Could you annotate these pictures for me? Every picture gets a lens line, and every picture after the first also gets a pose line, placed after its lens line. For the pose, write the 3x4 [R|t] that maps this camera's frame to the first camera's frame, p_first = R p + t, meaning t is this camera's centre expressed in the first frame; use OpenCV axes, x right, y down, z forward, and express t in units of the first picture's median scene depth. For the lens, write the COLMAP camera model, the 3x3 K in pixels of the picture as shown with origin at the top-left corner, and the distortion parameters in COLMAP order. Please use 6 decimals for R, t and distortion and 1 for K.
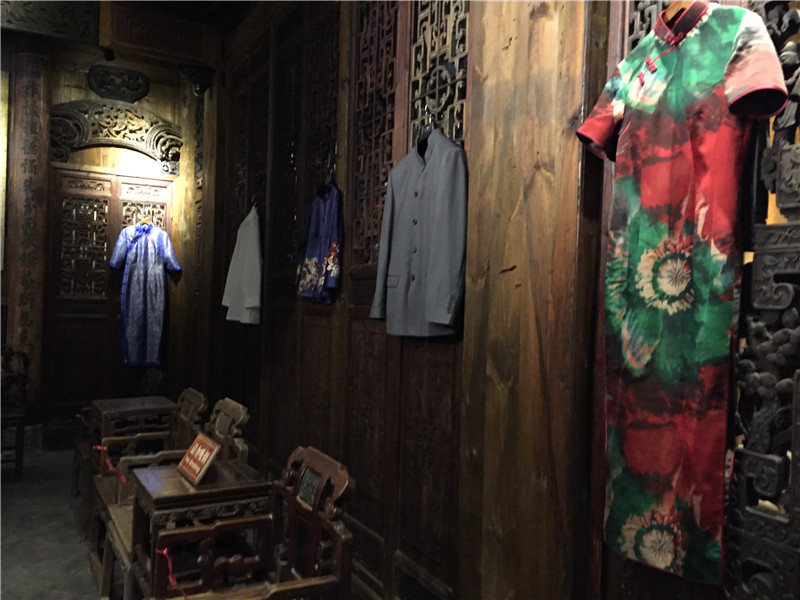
lens RADIAL K [[686.1, 0, 400.0], [0, 686.1, 300.0], [0, 0, 1]] dist [0.078162, -0.100114]
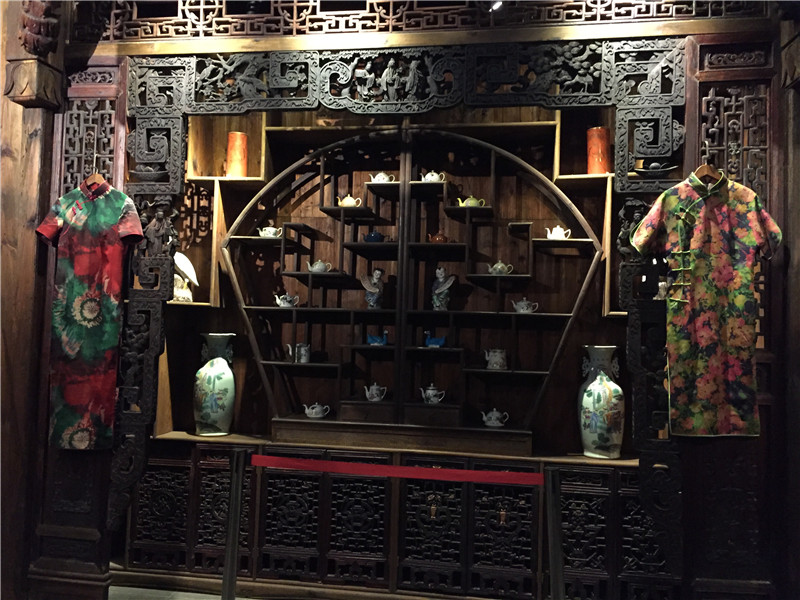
lens RADIAL K [[686.1, 0, 400.0], [0, 686.1, 300.0], [0, 0, 1]] dist [0.078162, -0.100114]
pose [[0.607120, 0.021330, 0.794324, -0.712014], [-0.004609, 0.999717, -0.023323, -0.018676], [-0.794596, 0.010499, 0.607047, -1.027153]]
